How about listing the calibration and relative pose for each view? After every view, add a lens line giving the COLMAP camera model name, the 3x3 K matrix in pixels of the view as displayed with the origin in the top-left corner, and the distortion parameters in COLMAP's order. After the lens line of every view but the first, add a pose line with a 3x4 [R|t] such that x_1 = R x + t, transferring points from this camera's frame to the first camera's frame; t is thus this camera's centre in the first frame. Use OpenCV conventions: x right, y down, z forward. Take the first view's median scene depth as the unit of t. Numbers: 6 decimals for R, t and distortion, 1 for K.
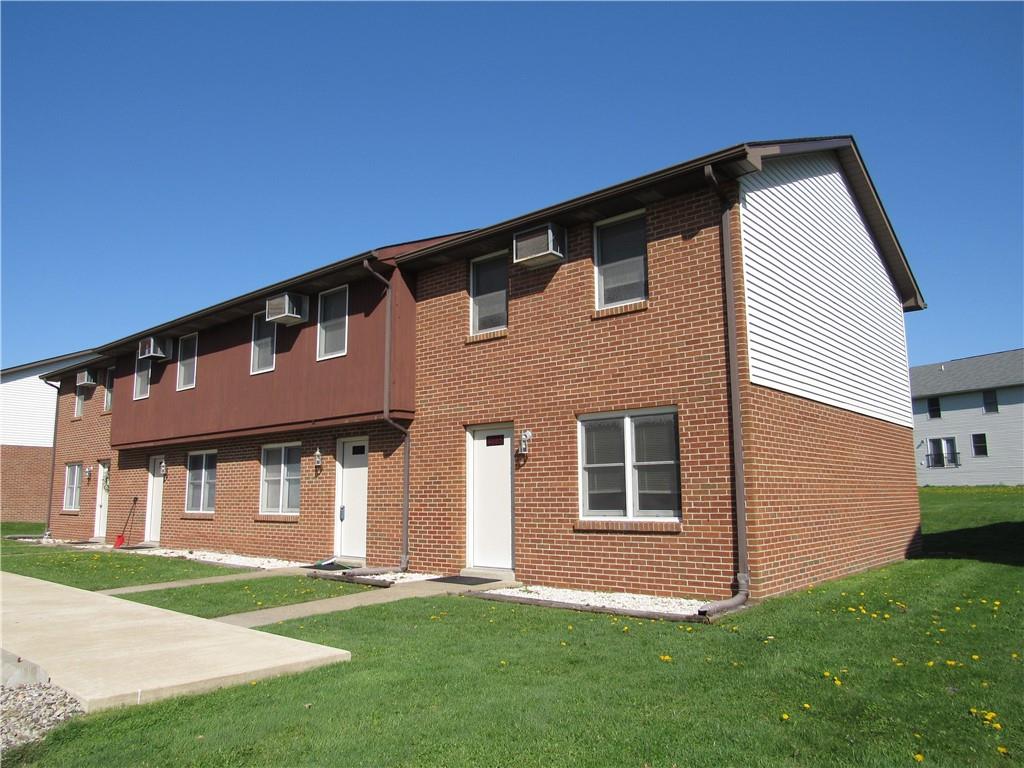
lens RADIAL K [[727.5, 0, 511.5], [0, 727.5, 384.8], [0, 0, 1]] dist [0.002795, 0.000555]
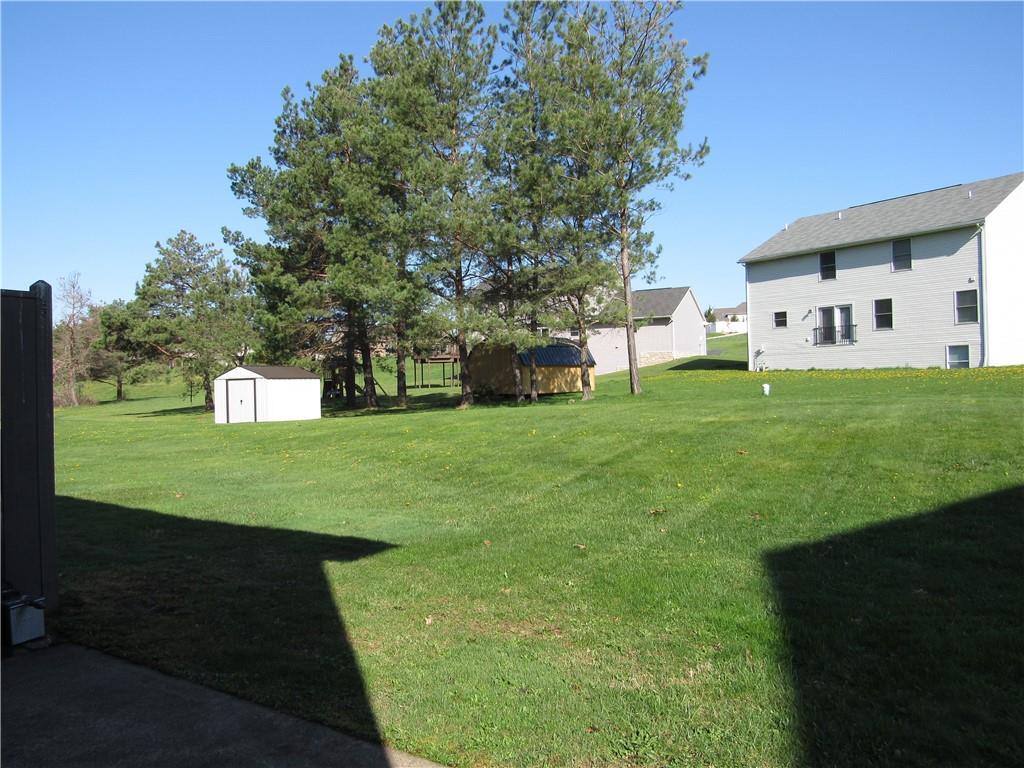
lens RADIAL K [[727.5, 0, 512.3], [0, 727.5, 382.3], [0, 0, 1]] dist [0.002795, 0.000555]
pose [[0.988857, -0.011075, 0.148454, 0.154829], [-0.011660, 0.988402, 0.151410, 0.042299], [-0.148409, -0.151454, 0.977260, 0.313218]]
